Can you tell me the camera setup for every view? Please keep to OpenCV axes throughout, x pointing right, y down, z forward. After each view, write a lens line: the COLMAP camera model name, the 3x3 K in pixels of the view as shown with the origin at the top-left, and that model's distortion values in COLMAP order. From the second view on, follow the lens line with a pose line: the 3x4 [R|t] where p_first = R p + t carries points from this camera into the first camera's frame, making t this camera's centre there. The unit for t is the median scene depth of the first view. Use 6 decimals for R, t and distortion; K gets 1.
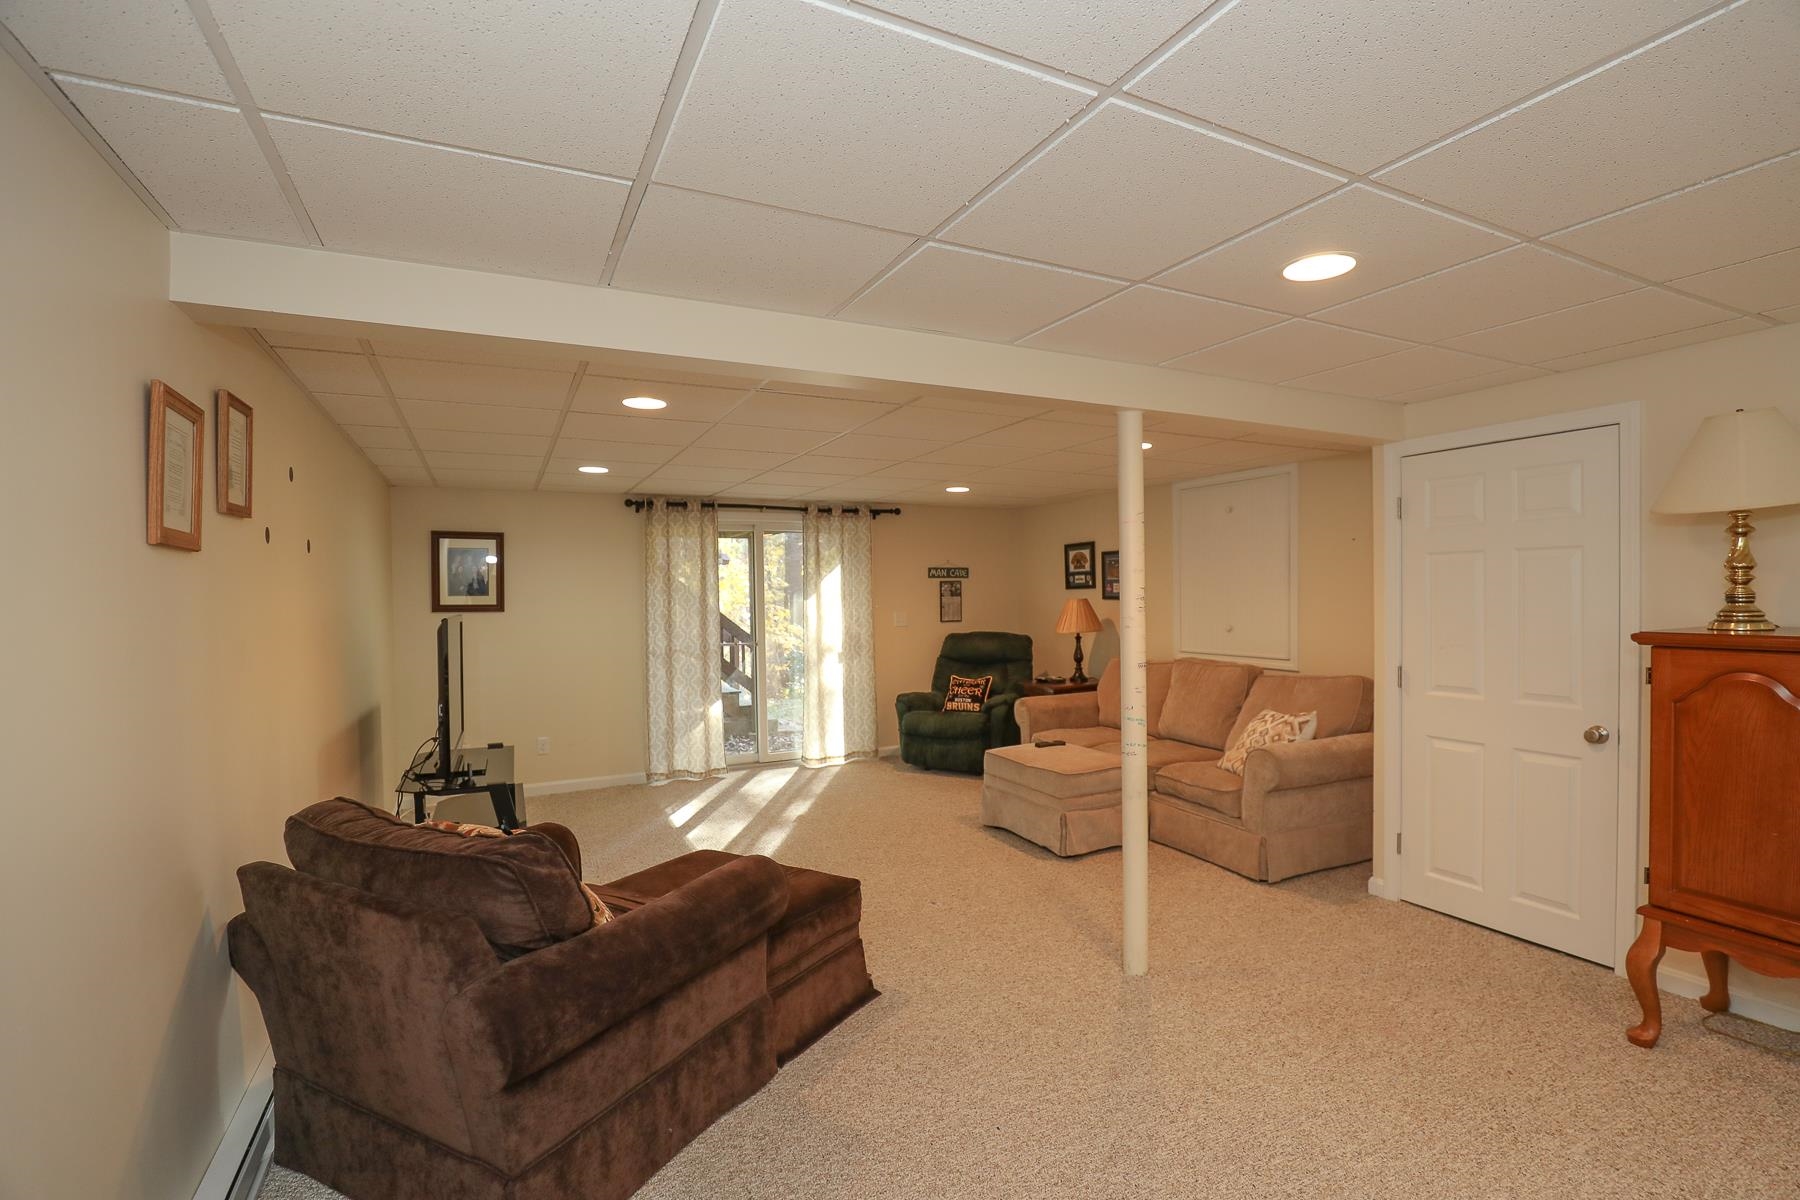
lens RADIAL K [[845.7, 0, 911.2], [0, 845.7, 613.3], [0, 0, 1]] dist [-0.018006, 0.001303]
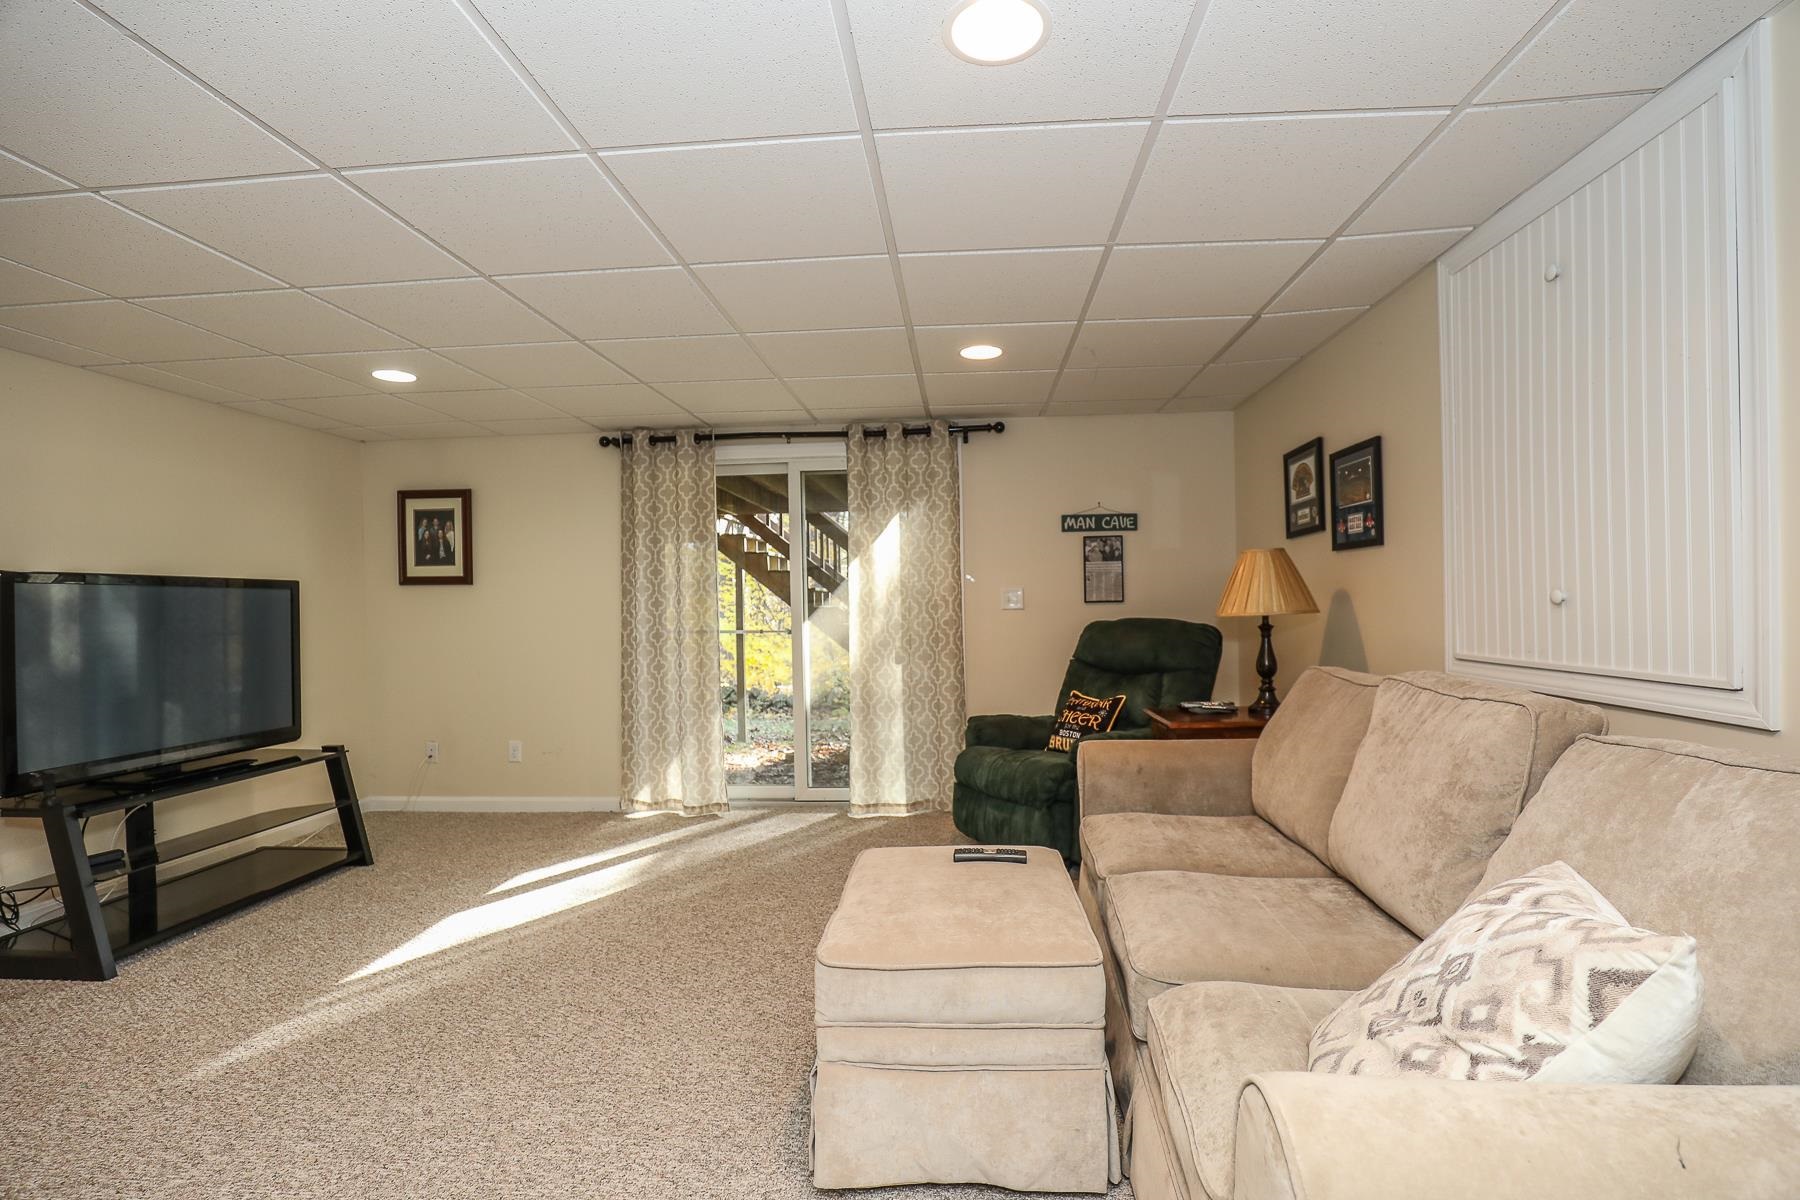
lens RADIAL K [[835.4, 0, 907.7], [0, 835.4, 610.2], [0, 0, 1]] dist [-0.038032, 0.010725]
pose [[0.854784, 0.000845, -0.518983, 0.262869], [-0.006432, 0.999939, -0.008966, 0.023821], [0.518944, 0.011002, 0.854738, 0.455075]]
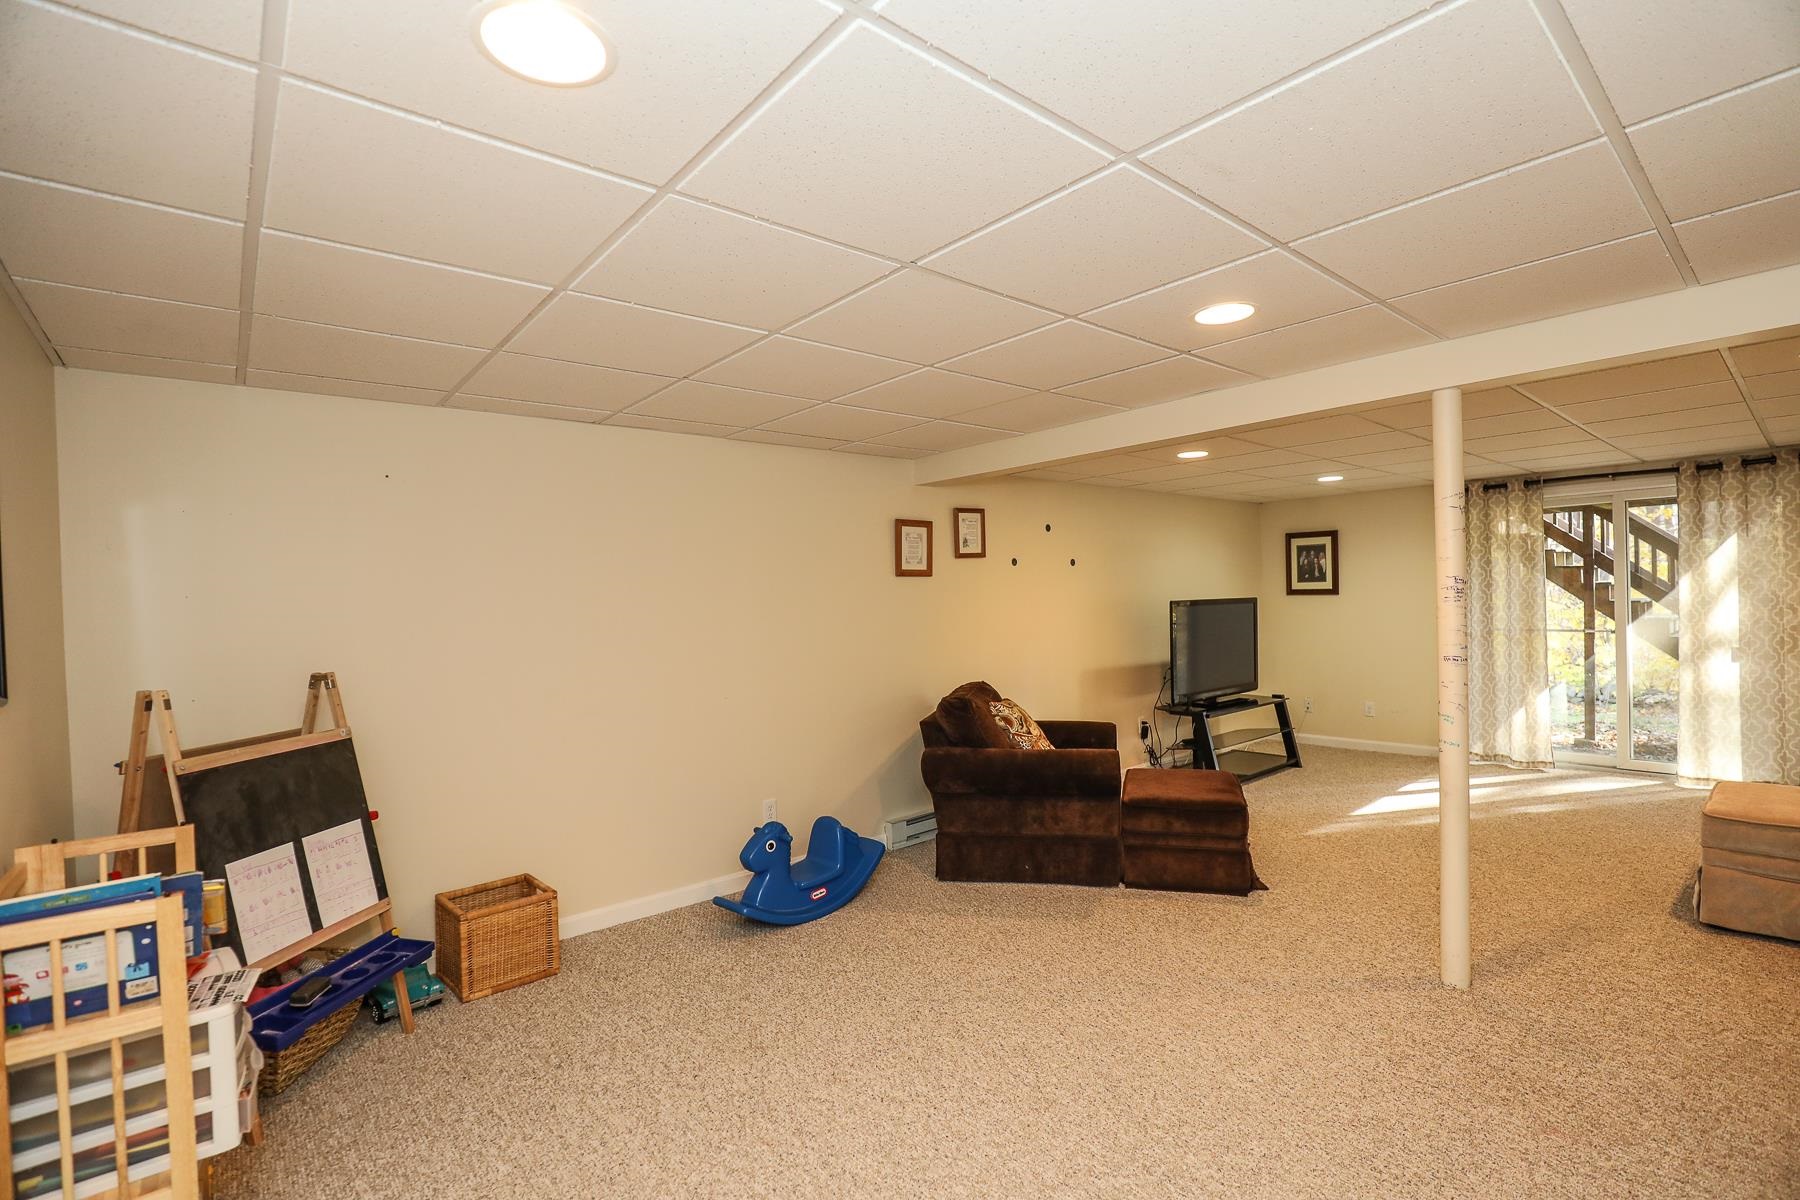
lens RADIAL K [[835.4, 0, 907.7], [0, 835.4, 610.2], [0, 0, 1]] dist [-0.038032, 0.010725]
pose [[0.242854, 0.018919, -0.969878, 0.458224], [0.001053, 0.999804, 0.019766, -0.003285], [0.970062, -0.005822, 0.242786, 0.087161]]
